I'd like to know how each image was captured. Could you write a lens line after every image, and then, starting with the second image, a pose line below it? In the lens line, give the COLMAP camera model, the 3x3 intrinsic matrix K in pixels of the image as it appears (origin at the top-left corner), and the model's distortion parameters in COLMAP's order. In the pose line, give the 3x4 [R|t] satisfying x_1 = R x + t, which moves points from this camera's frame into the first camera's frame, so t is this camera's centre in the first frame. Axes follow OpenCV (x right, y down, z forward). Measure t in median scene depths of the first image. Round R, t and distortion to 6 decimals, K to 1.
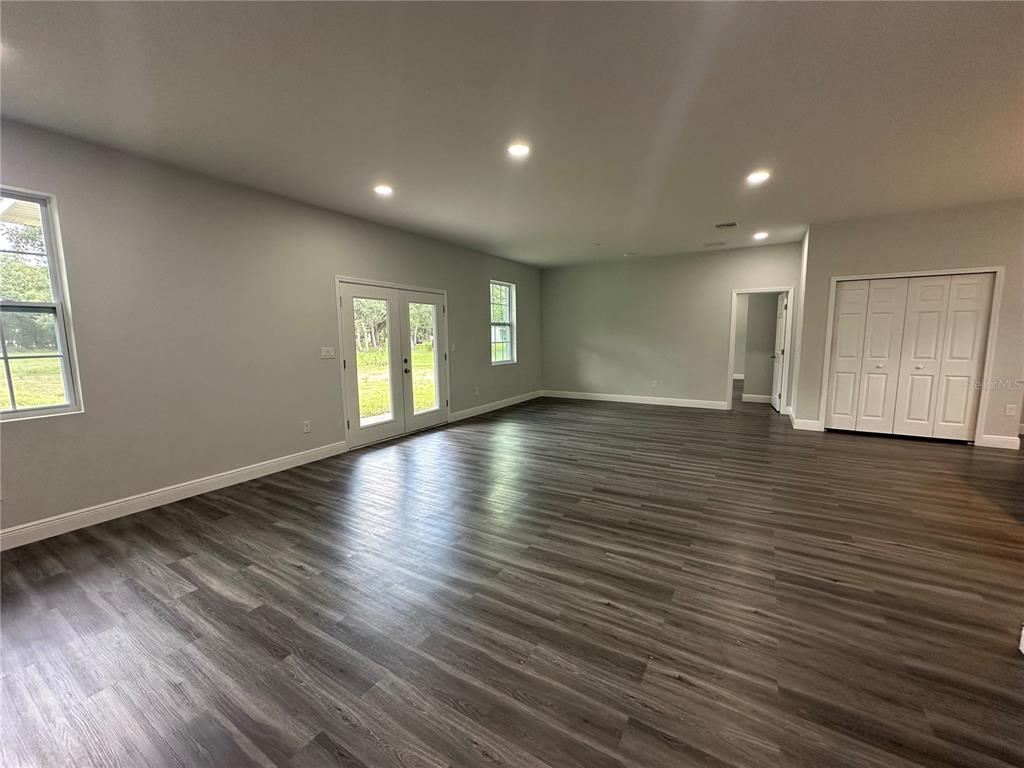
lens RADIAL K [[411.7, 0, 514.6], [0, 411.7, 384.1], [0, 0, 1]] dist [-0.000848, -0.000060]
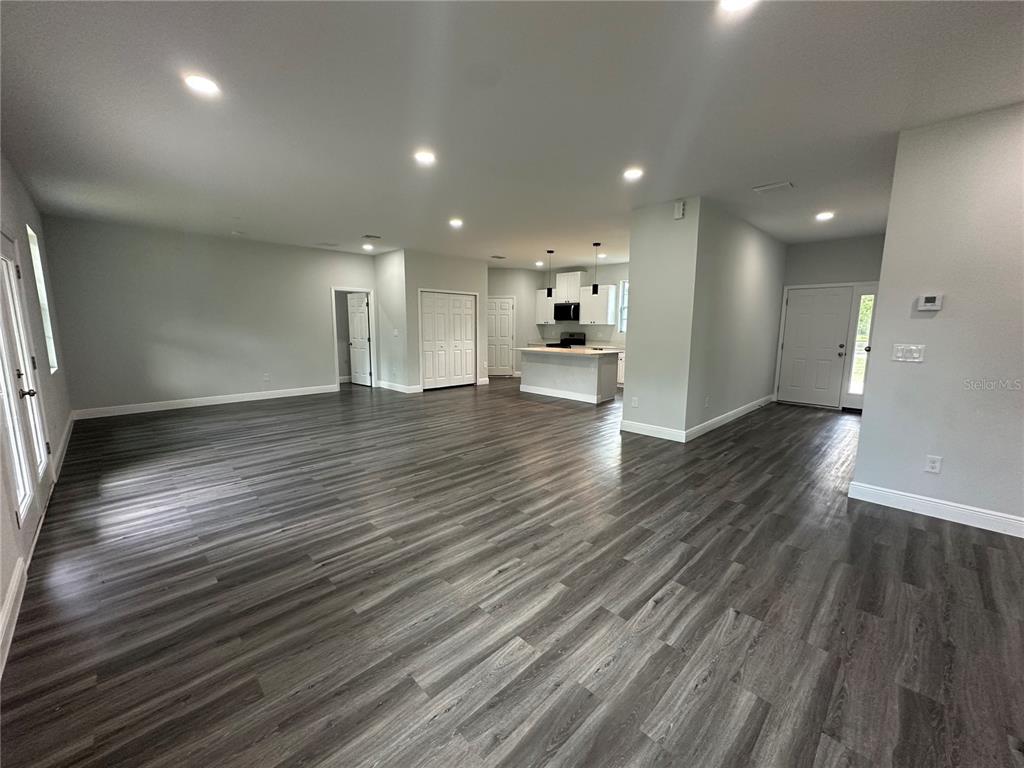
lens RADIAL K [[408.1, 0, 513.3], [0, 408.1, 385.0], [0, 0, 1]] dist [-0.000458, -0.000064]
pose [[0.241828, -0.131260, 0.961400, -0.758508], [0.104625, 0.988559, 0.108651, -0.045097], [-0.964662, 0.074312, 0.252794, 0.389057]]
